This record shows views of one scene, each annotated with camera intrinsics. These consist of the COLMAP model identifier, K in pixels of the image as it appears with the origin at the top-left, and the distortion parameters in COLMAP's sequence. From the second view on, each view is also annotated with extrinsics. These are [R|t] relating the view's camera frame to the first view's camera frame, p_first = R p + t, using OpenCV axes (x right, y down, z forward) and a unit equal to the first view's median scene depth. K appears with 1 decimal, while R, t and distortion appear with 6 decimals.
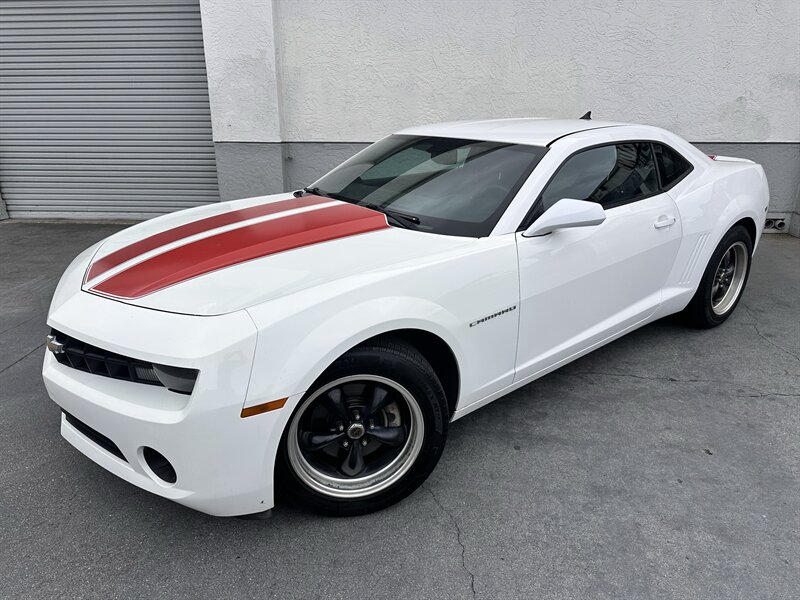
lens RADIAL K [[563.5, 0, 405.0], [0, 563.5, 299.0], [0, 0, 1]] dist [0.028229, -0.035811]
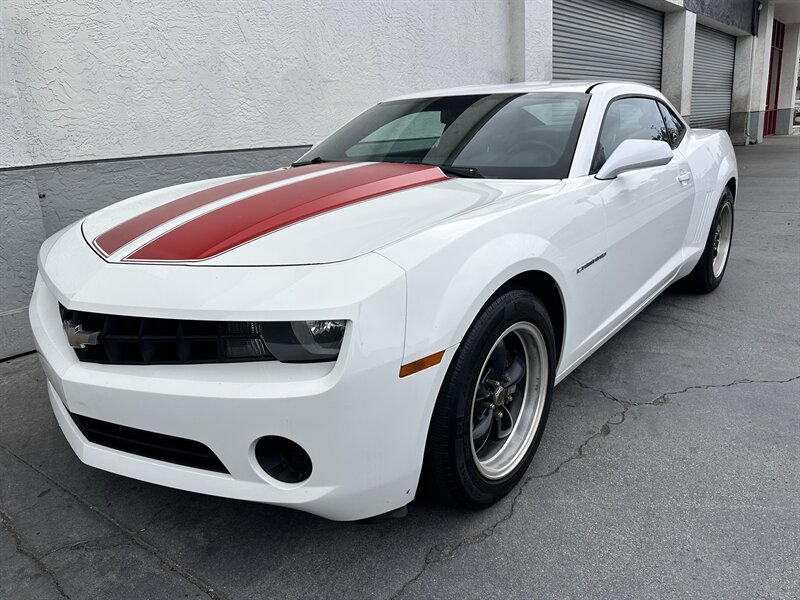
lens RADIAL K [[620.3, 0, 402.5], [0, 620.3, 292.7], [0, 0, 1]] dist [0.014008, -0.018819]
pose [[0.556191, -0.241851, 0.795085, -0.864336], [0.311144, 0.947735, 0.070628, -0.198974], [-0.770611, 0.208103, 0.602372, 0.802206]]
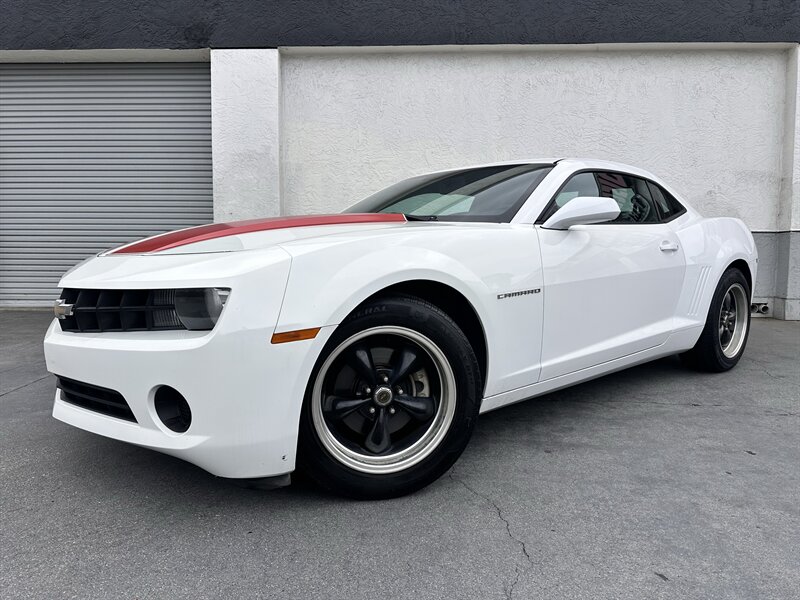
lens RADIAL K [[563.5, 0, 403.7], [0, 563.5, 298.8], [0, 0, 1]] dist [0.028229, -0.035811]
pose [[0.999384, 0.003928, 0.034866, -0.049286], [0.004655, 0.970080, -0.242739, 0.172469], [-0.034776, 0.242752, 0.969465, 0.036151]]
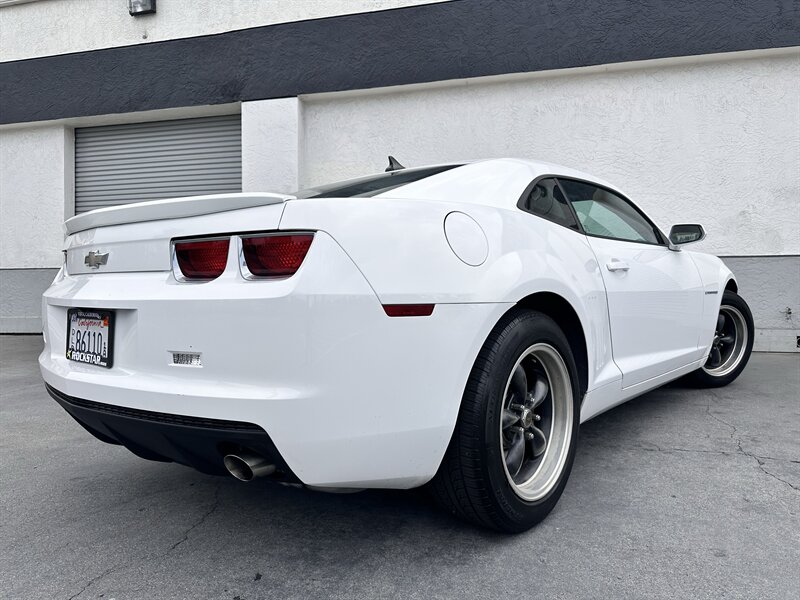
lens RADIAL K [[563.5, 0, 400.3], [0, 563.5, 299.5], [0, 0, 1]] dist [0.028229, -0.035811]
pose [[0.981747, 0.004006, -0.190151, 0.331142], [-0.060780, 0.953961, -0.293708, 0.188432], [0.180220, 0.299904, 0.936791, 0.036649]]
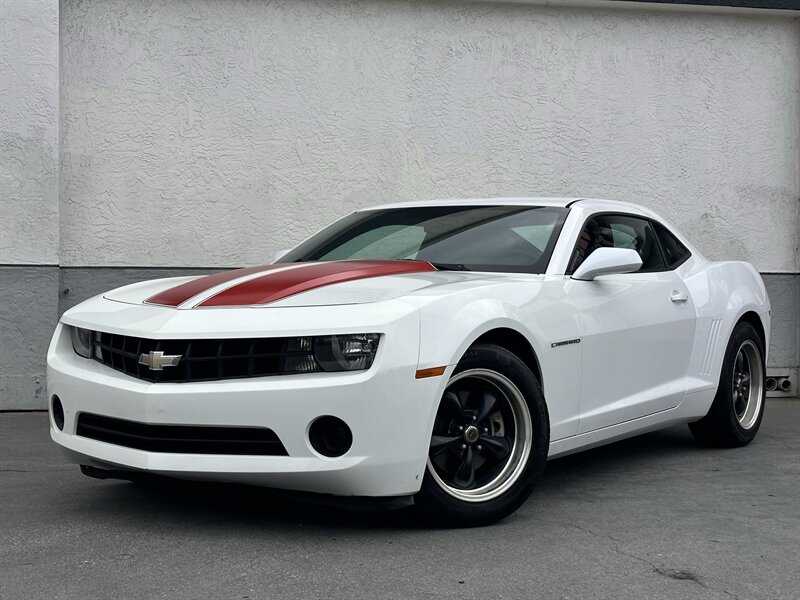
lens RADIAL K [[1295.9, 0, 393.9], [0, 1295.9, 296.3], [0, 0, 1]] dist [0.144663, 0.000000]
pose [[0.953309, 0.005779, 0.301941, -0.529108], [0.093242, 0.945335, -0.312485, 0.409747], [-0.287242, 0.326049, 0.900658, -0.660131]]
